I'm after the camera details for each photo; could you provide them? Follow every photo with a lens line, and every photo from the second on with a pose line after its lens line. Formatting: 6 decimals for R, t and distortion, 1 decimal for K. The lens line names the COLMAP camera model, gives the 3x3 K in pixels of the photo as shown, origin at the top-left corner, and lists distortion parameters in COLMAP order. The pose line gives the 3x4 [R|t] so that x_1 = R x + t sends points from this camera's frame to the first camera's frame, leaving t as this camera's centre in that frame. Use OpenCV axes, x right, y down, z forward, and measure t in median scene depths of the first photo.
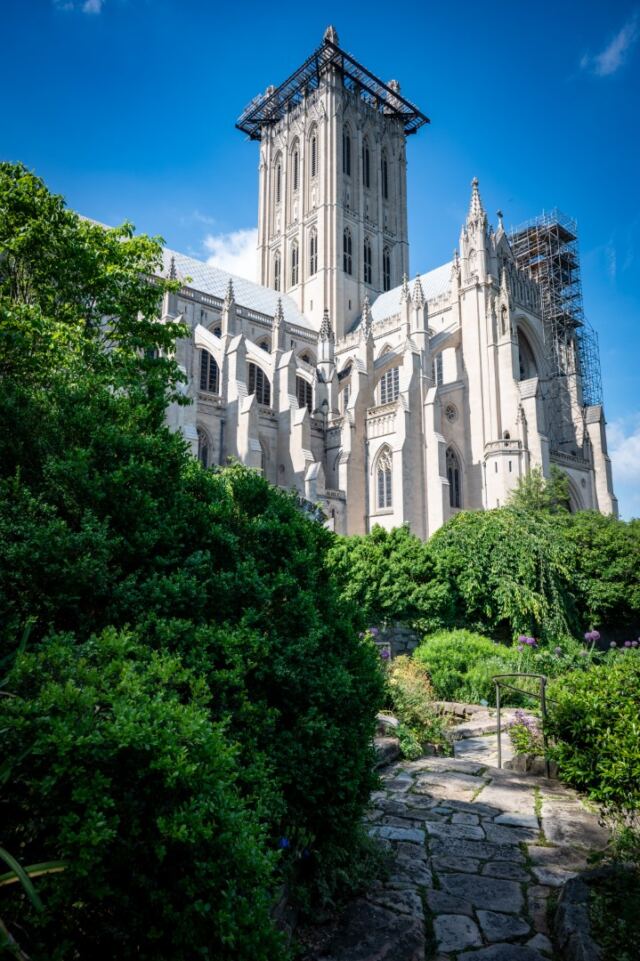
lens RADIAL K [[638.2, 0, 320.2], [0, 638.2, 476.0], [0, 0, 1]] dist [-0.011767, 0.007504]
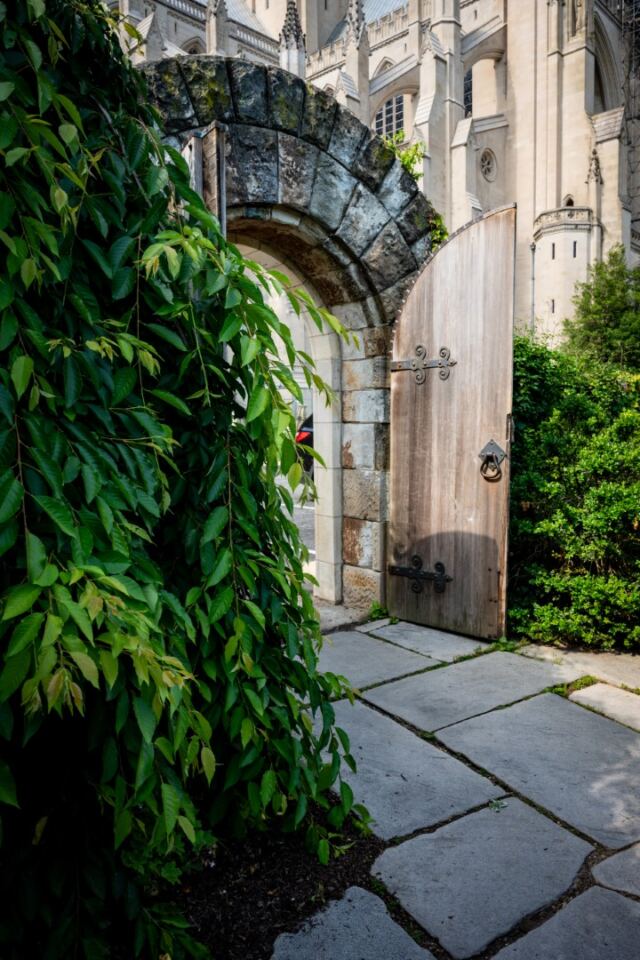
lens RADIAL K [[637.6, 0, 325.1], [0, 637.6, 475.5], [0, 0, 1]] dist [-0.011767, 0.007504]
pose [[0.996910, -0.019464, 0.076097, -0.016946], [-0.001428, 0.964158, 0.265327, 0.035406], [-0.078534, -0.264616, 0.961151, 0.302962]]
